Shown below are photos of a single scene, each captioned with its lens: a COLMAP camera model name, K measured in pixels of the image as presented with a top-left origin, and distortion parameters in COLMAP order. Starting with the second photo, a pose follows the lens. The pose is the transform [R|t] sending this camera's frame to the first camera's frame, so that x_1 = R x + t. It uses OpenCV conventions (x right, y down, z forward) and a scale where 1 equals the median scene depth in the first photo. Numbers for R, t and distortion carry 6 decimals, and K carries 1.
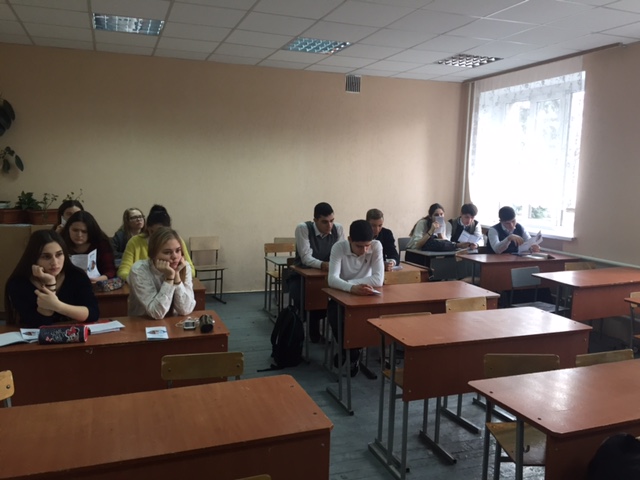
lens RADIAL K [[536.5, 0, 320.0], [0, 536.5, 240.0], [0, 0, 1]] dist [0.072398, -0.085572]
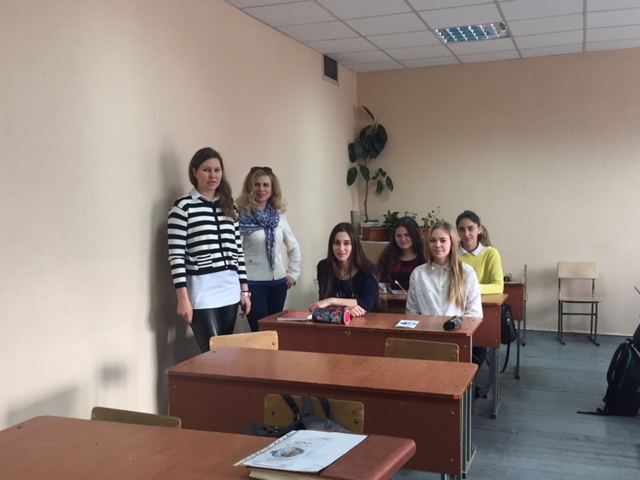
lens RADIAL K [[688.9, 0, 320.0], [0, 688.9, 240.0], [0, 0, 1]] dist [0.008104, 0.011539]
pose [[0.755621, 0.003871, -0.654997, 0.201954], [-0.048524, 0.997566, -0.050083, 0.036608], [0.653209, 0.069626, 0.753970, -0.059135]]
